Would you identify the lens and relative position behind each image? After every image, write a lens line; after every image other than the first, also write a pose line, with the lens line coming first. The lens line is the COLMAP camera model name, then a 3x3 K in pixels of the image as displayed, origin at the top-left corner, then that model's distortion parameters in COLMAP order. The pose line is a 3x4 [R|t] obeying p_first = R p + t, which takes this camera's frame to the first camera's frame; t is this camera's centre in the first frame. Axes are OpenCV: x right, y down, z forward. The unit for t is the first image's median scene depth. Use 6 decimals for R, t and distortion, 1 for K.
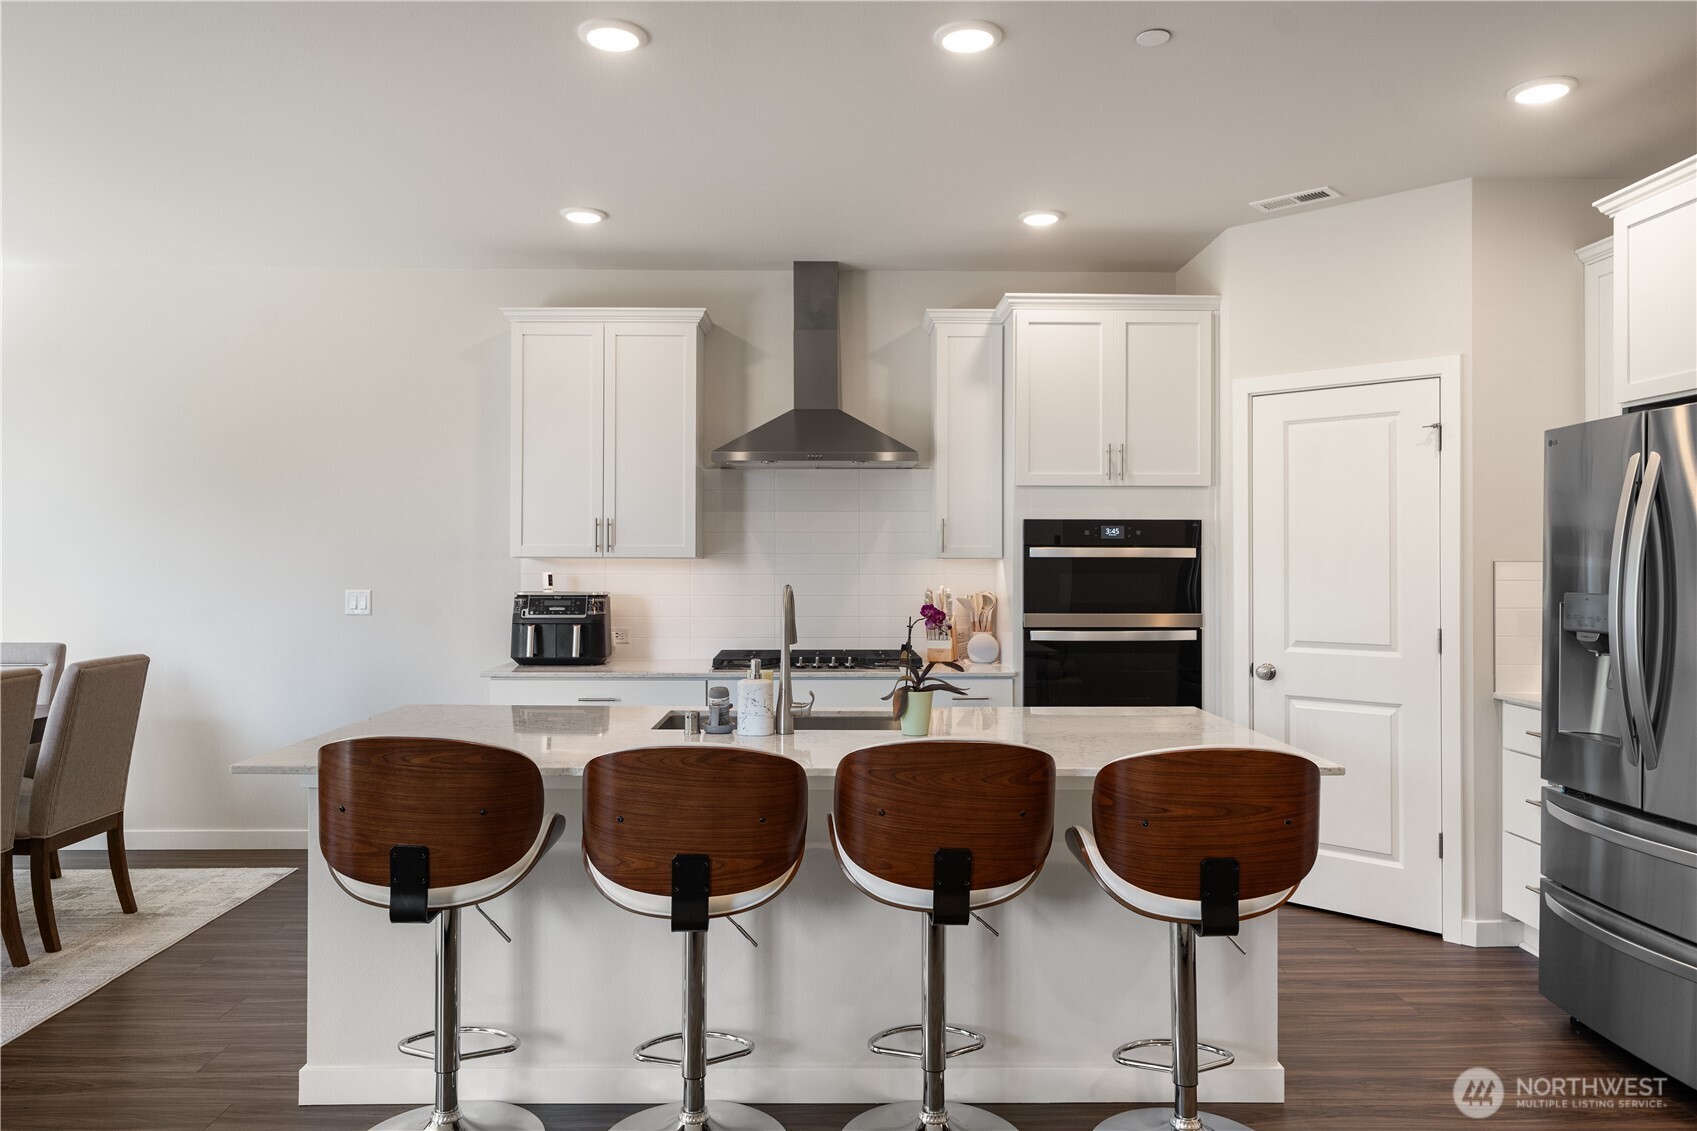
lens RADIAL K [[1164.6, 0, 848.5], [0, 1164.6, 565.5], [0, 0, 1]] dist [-0.003393, 0.000054]
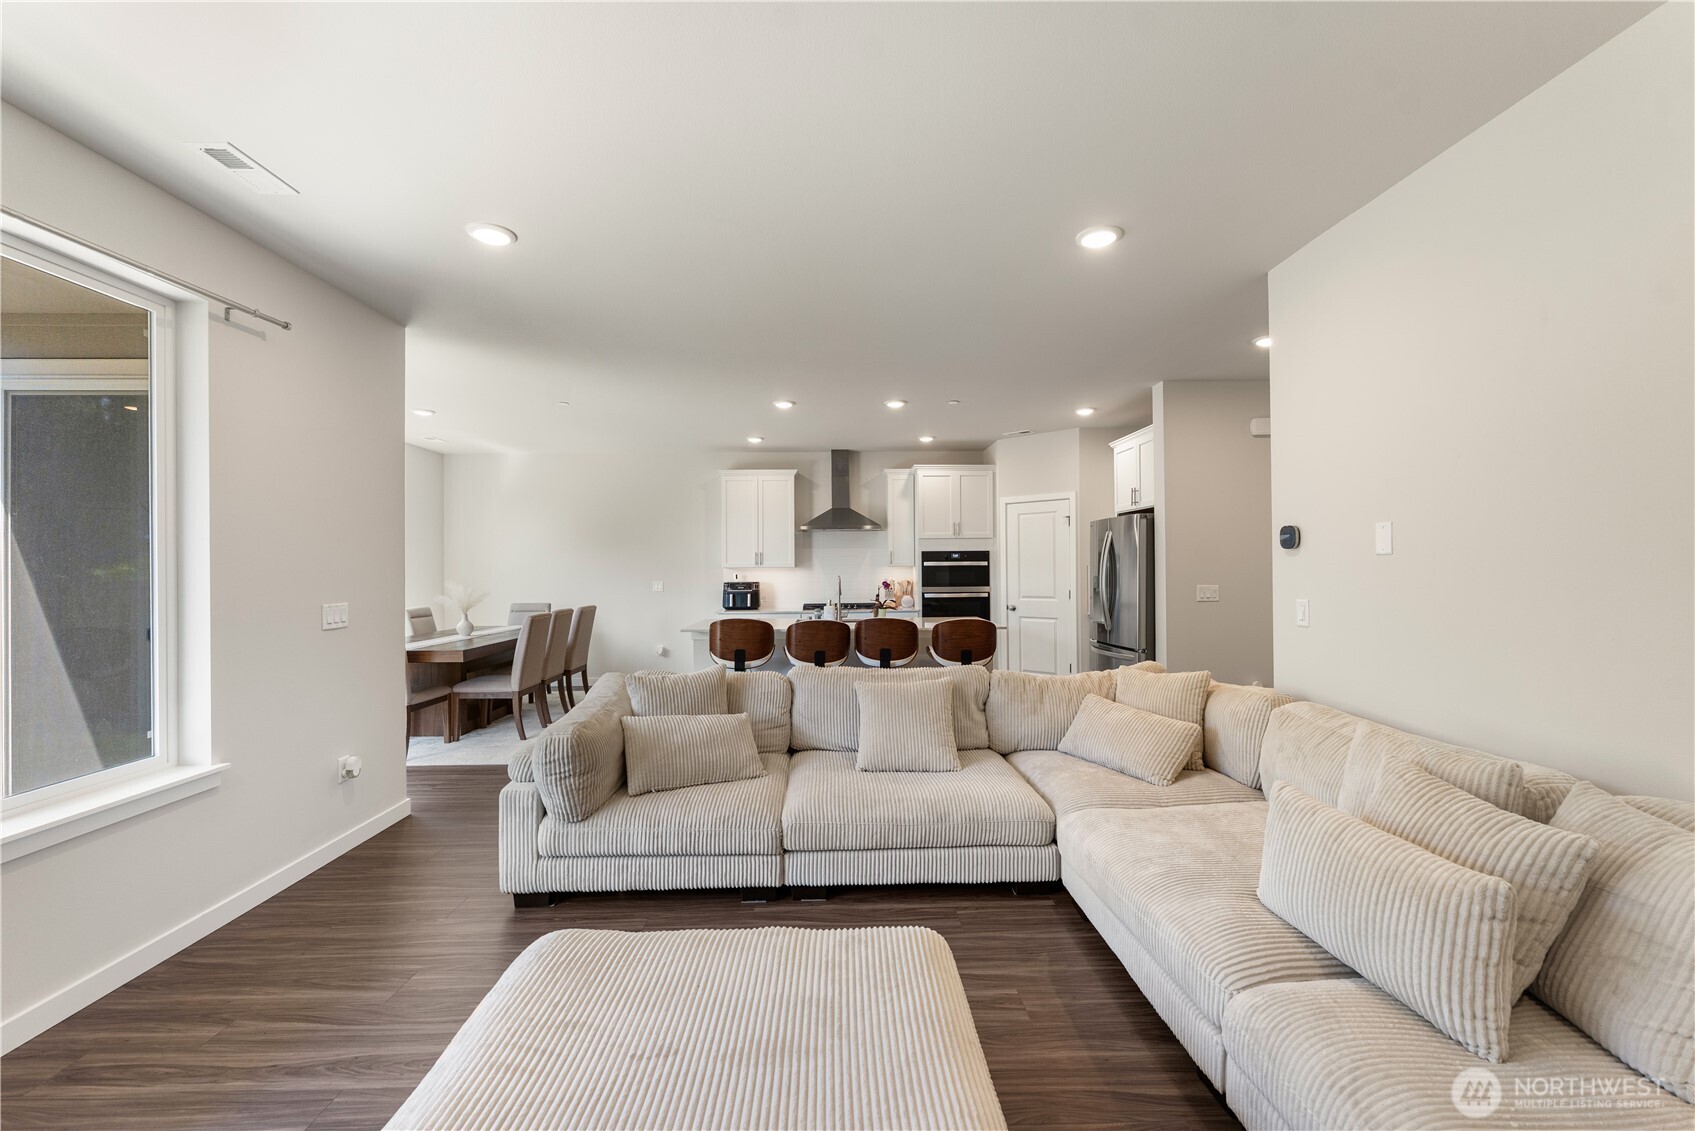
lens RADIAL K [[659.6, 0, 847.5], [0, 659.6, 565.5], [0, 0, 1]] dist [0.002981, 0.000089]
pose [[0.999919, -0.010393, 0.007286, -0.026049], [0.010443, 0.999922, -0.006808, 0.000639], [-0.007215, 0.006884, 0.999950, -0.460280]]
